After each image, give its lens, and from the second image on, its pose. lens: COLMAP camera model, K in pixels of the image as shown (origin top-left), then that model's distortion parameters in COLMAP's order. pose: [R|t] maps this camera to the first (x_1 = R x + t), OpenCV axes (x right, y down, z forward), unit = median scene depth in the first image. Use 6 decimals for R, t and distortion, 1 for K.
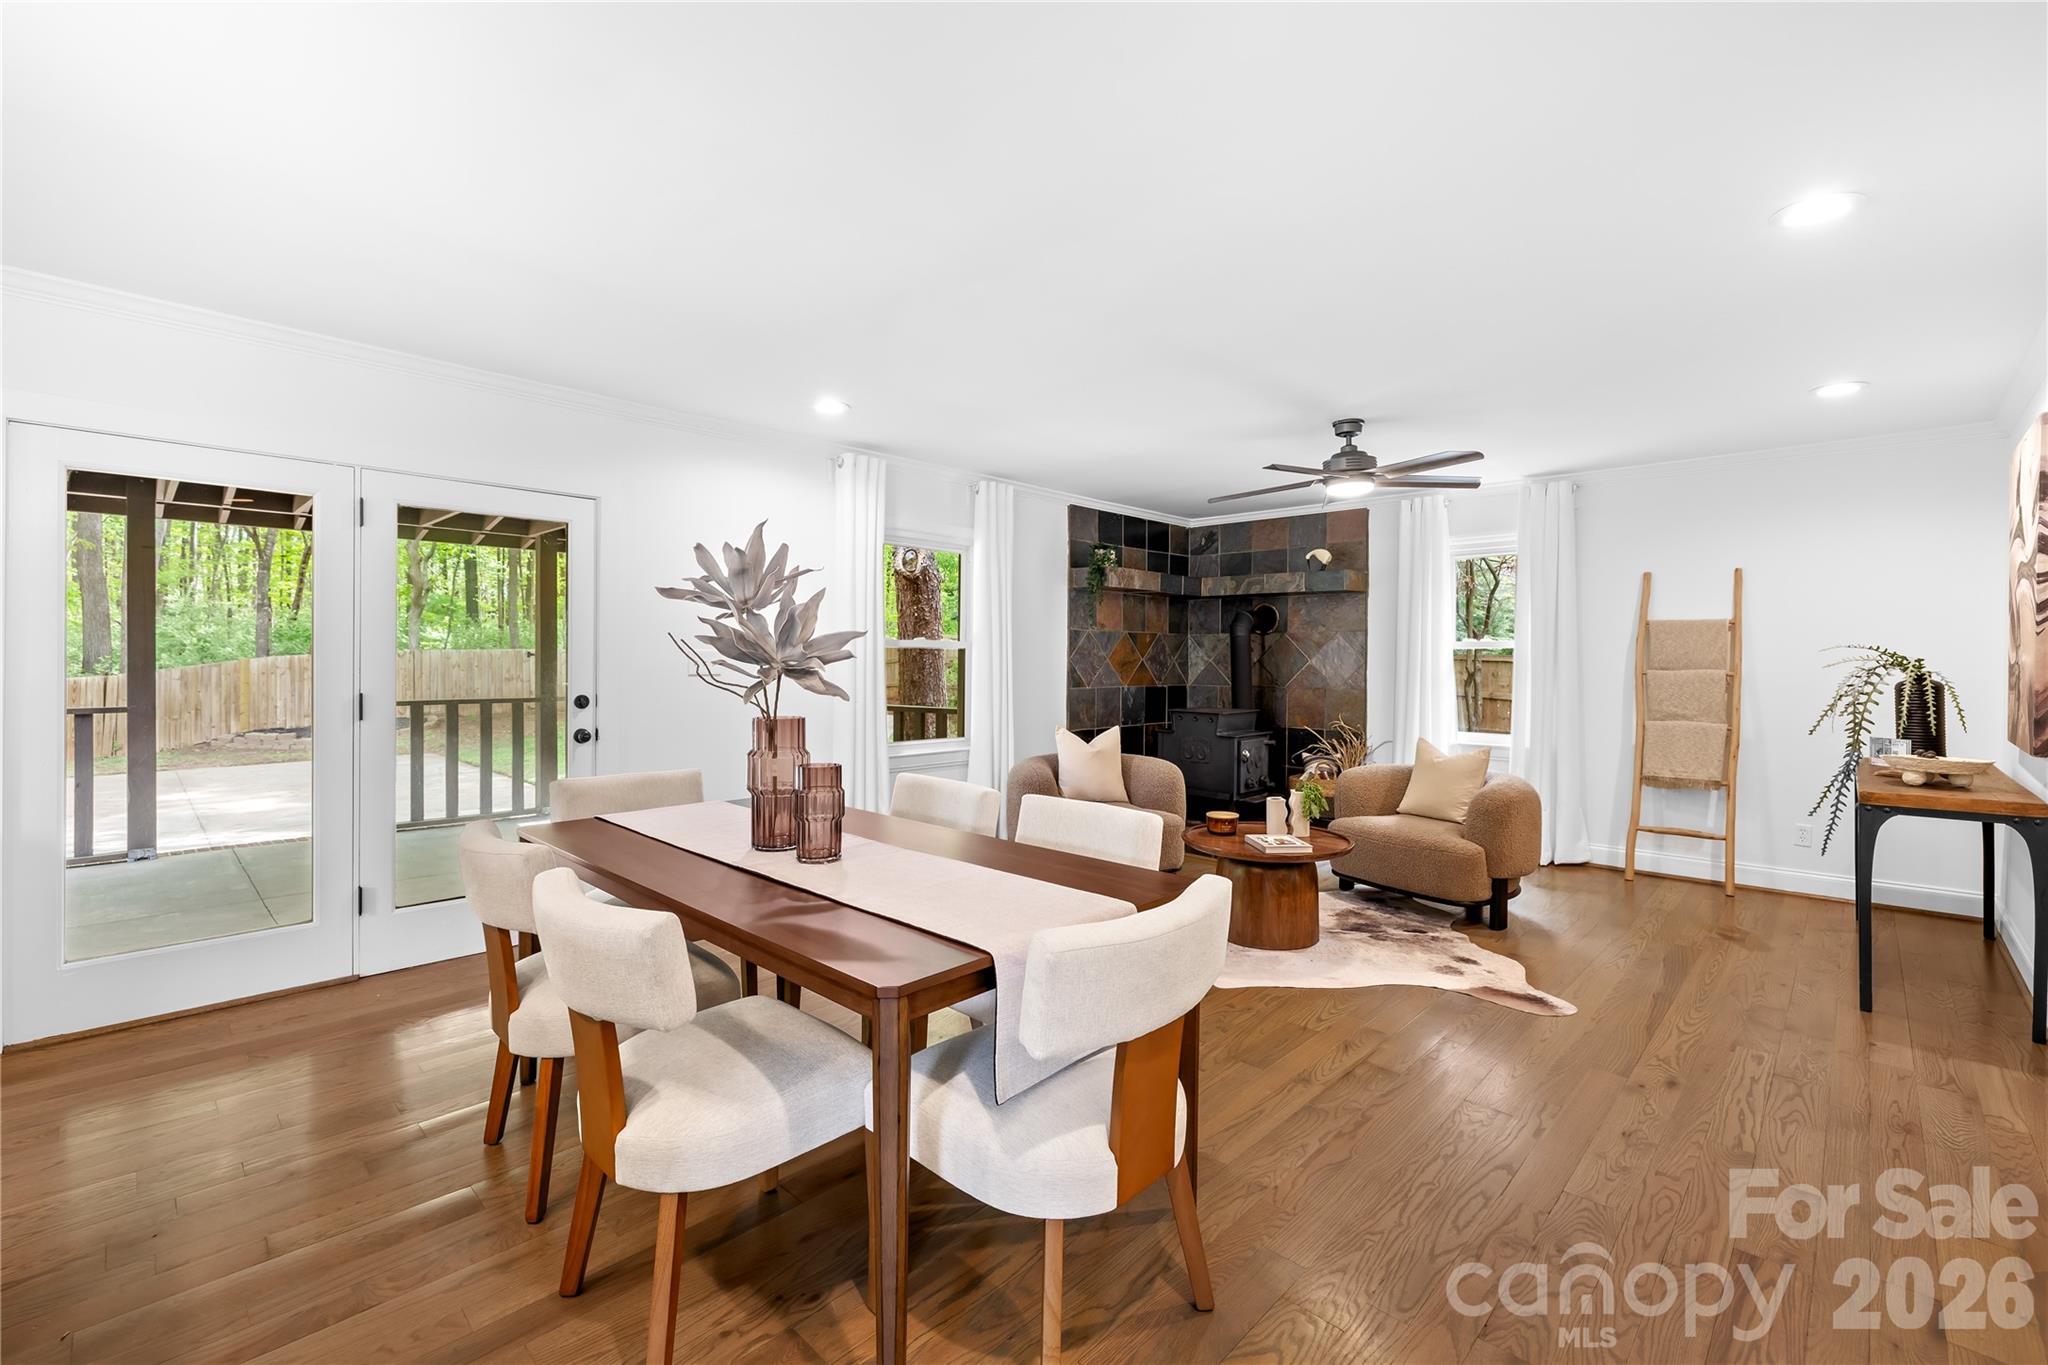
lens RADIAL K [[868.0, 0, 1036.9], [0, 868.0, 665.8], [0, 0, 1]] dist [0.000155, -0.000115]
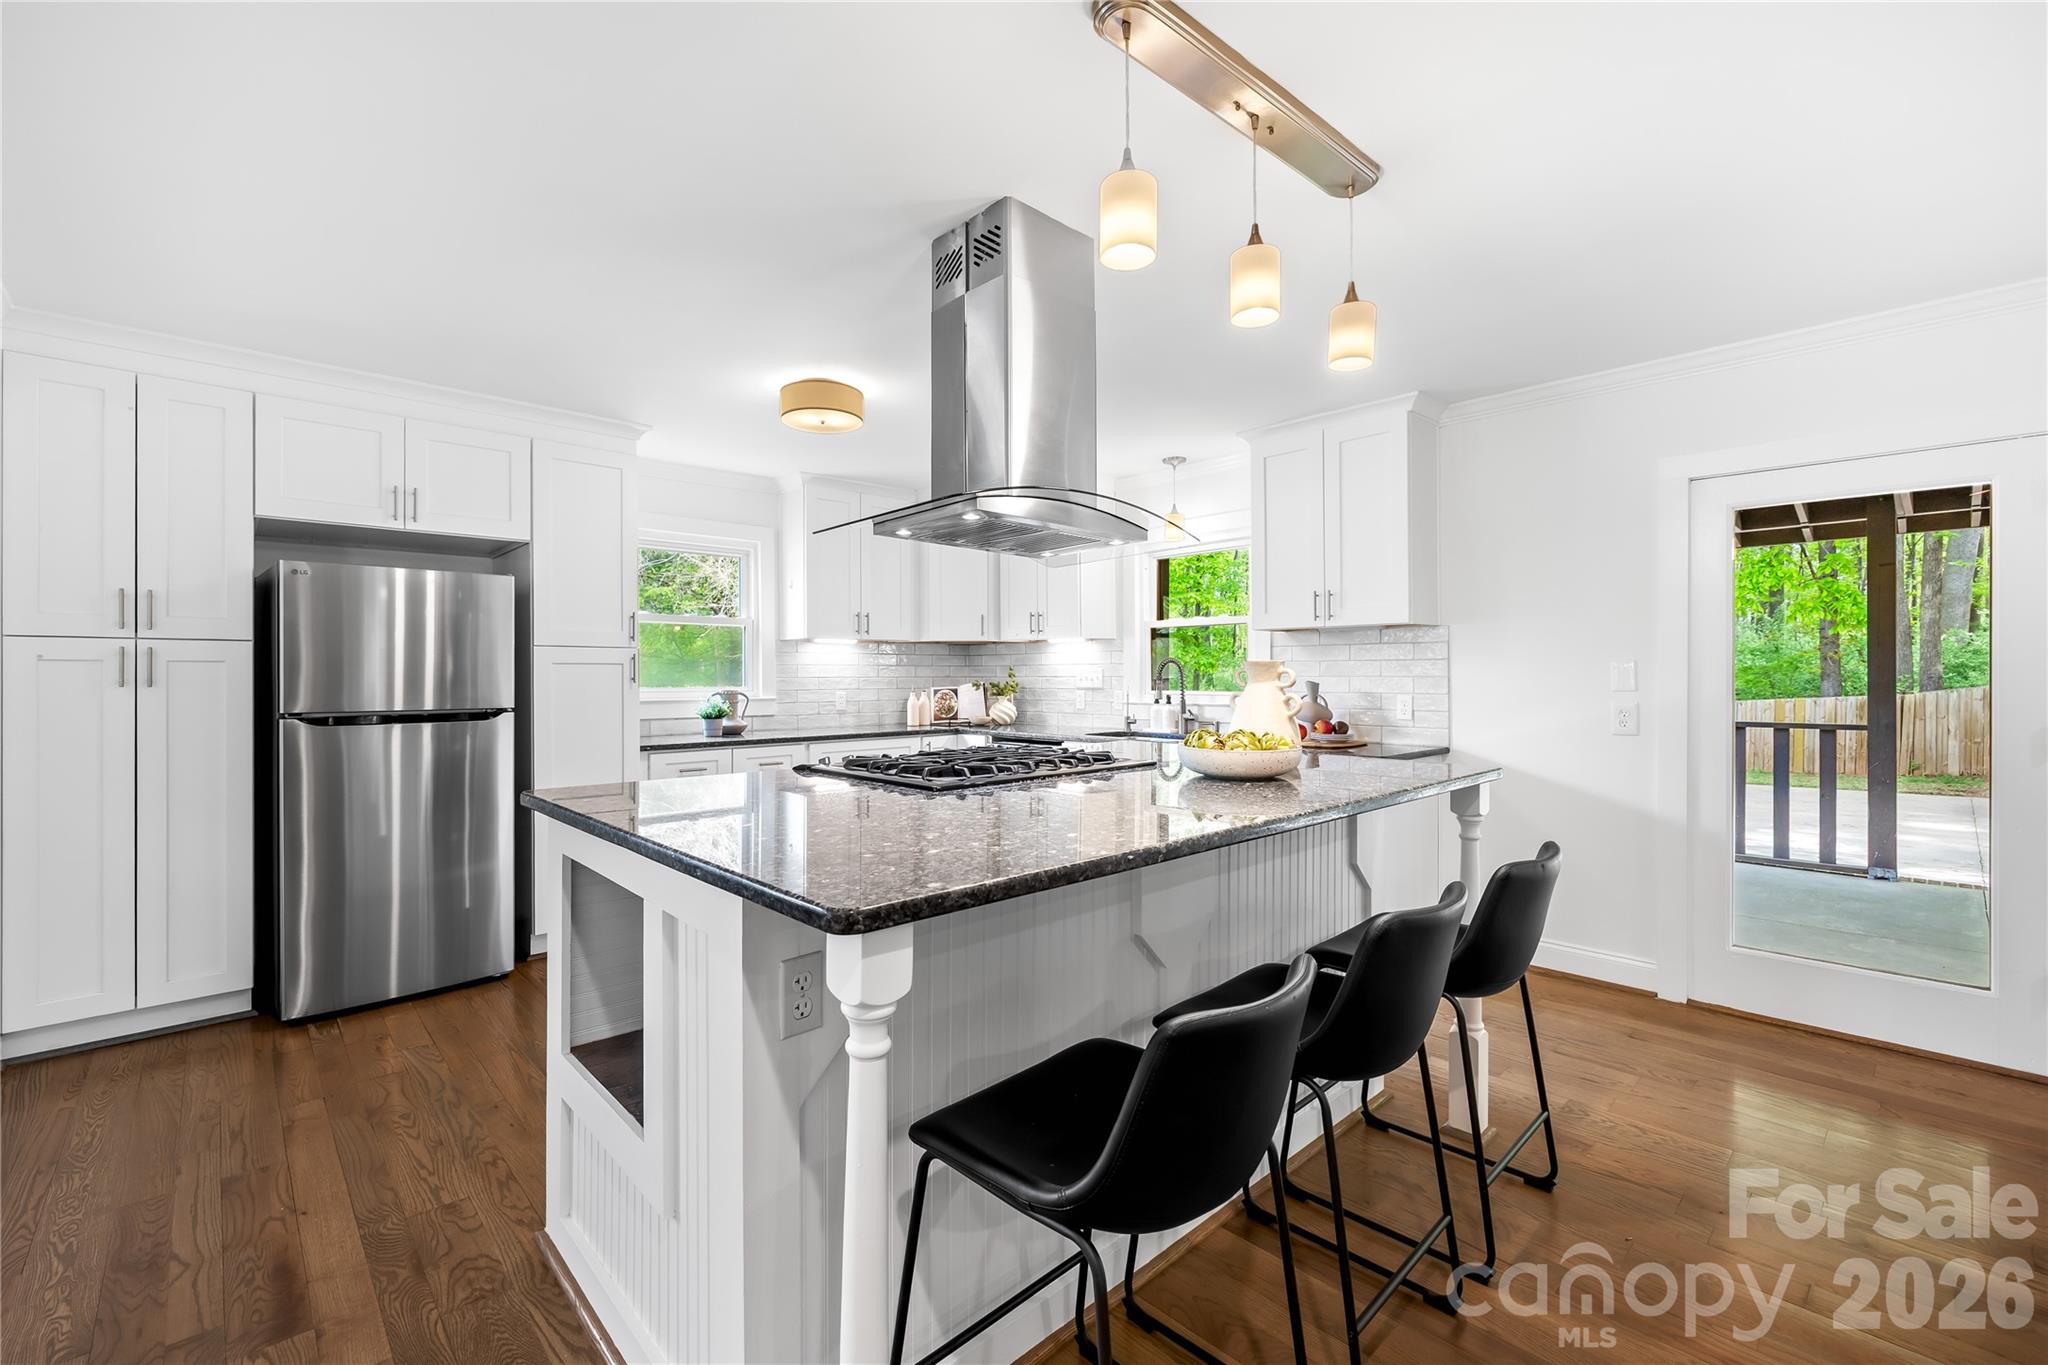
lens RADIAL K [[868.0, 0, 988.6], [0, 868.0, 674.6], [0, 0, 1]] dist [0.000155, -0.000115]
pose [[-0.077299, -0.007500, -0.996980, 0.051191], [-0.003335, 0.999968, -0.007263, -0.000596], [0.997002, 0.002764, -0.077322, 0.064757]]
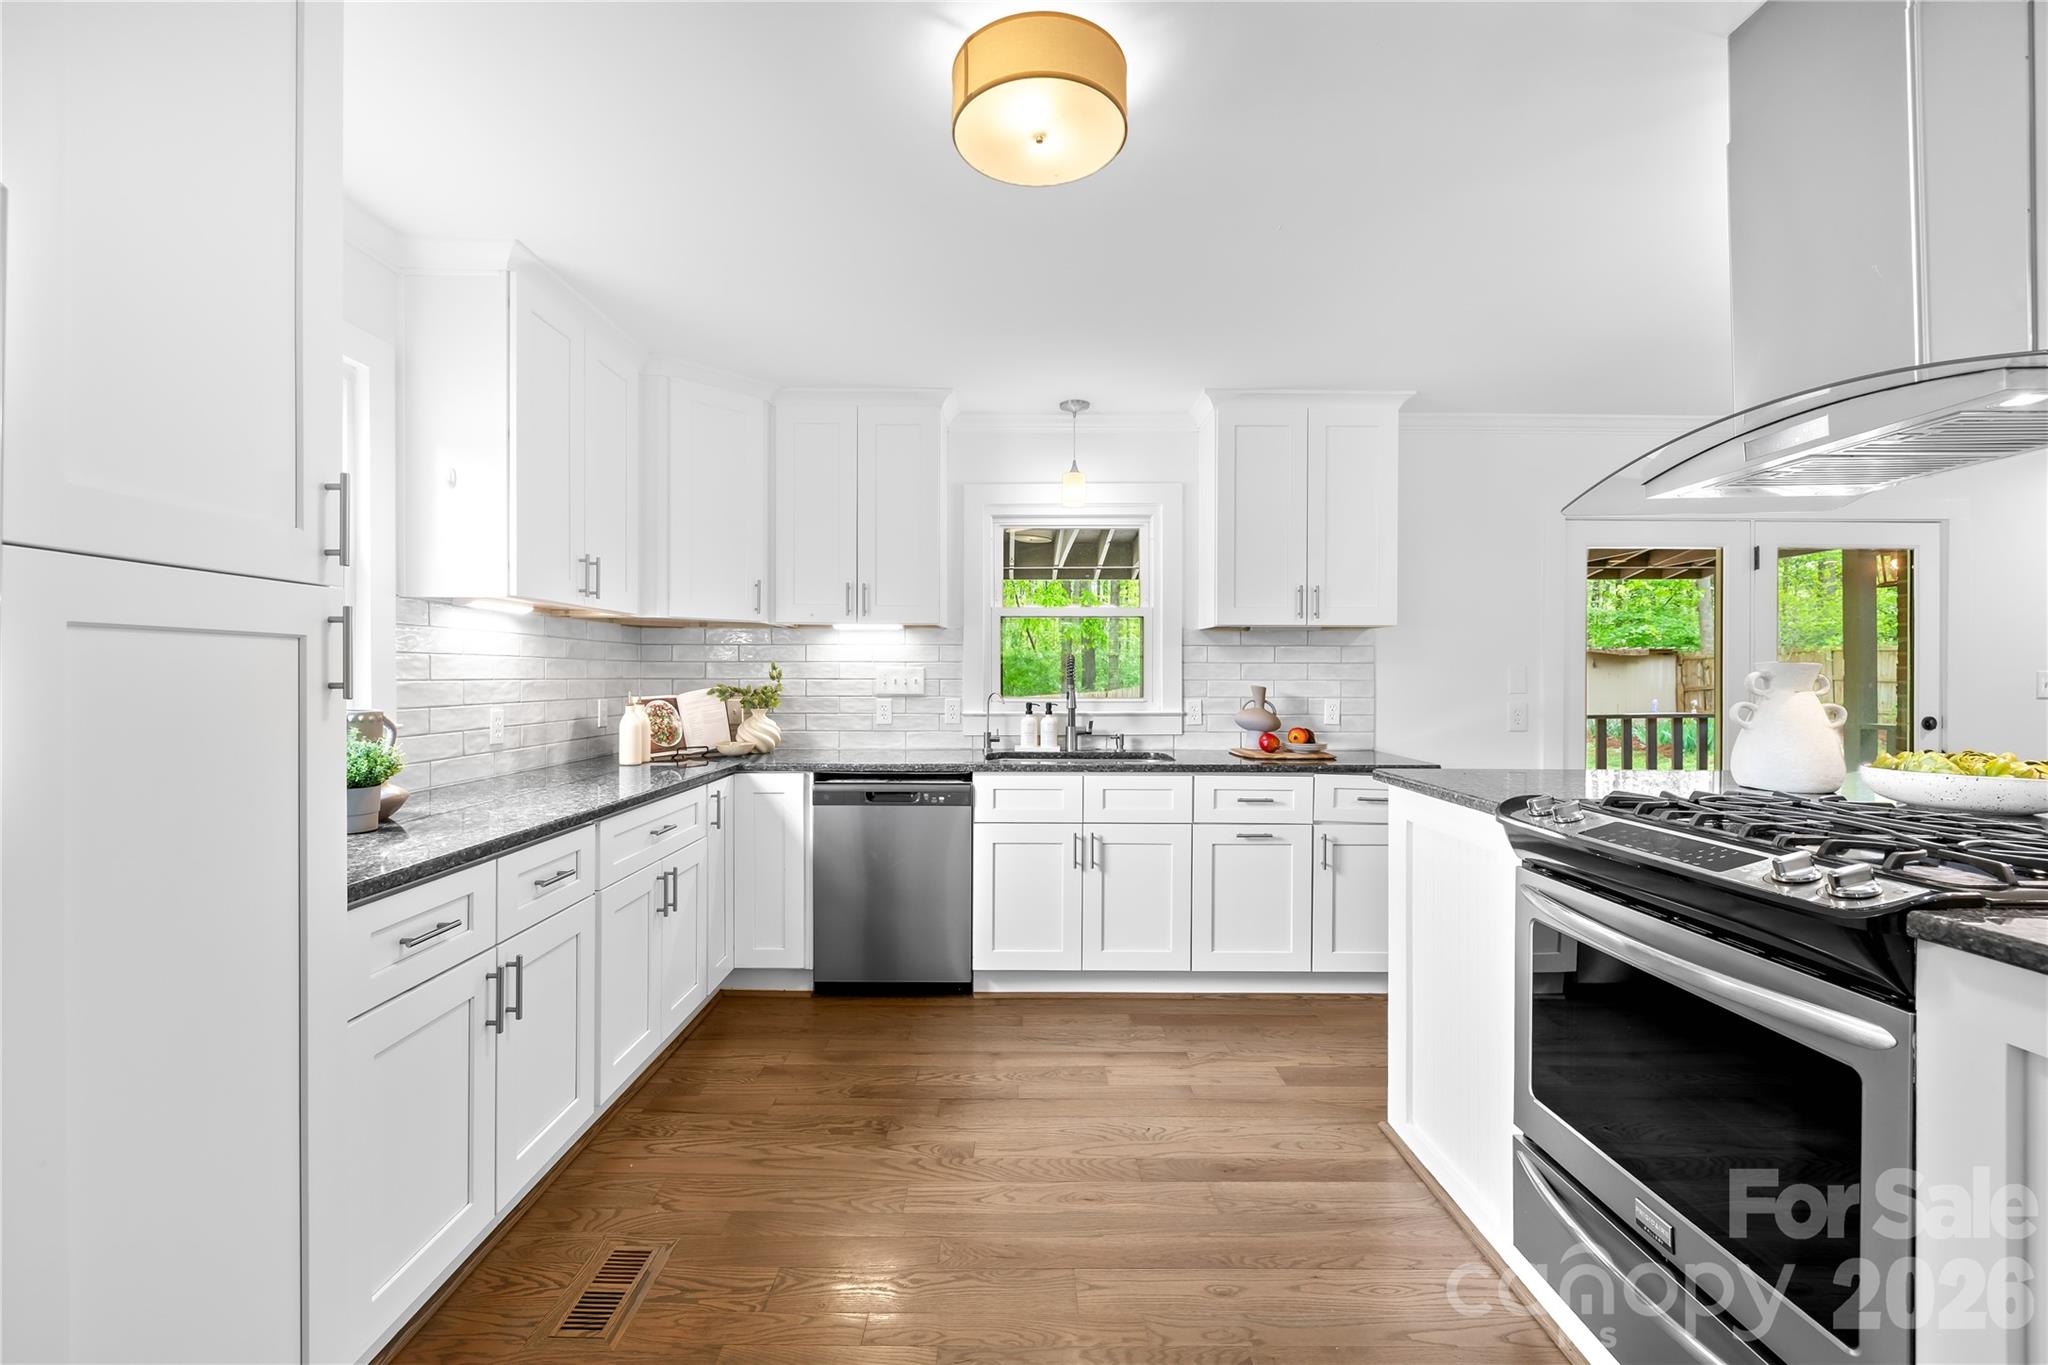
lens RADIAL K [[868.0, 0, 1008.3], [0, 868.0, 677.4], [0, 0, 1]] dist [0.000155, -0.000115]
pose [[0.691507, -0.003895, -0.722359, -0.435499], [-0.001600, 0.999975, -0.006924, -0.002767], [0.722368, 0.005944, 0.691484, -0.387818]]
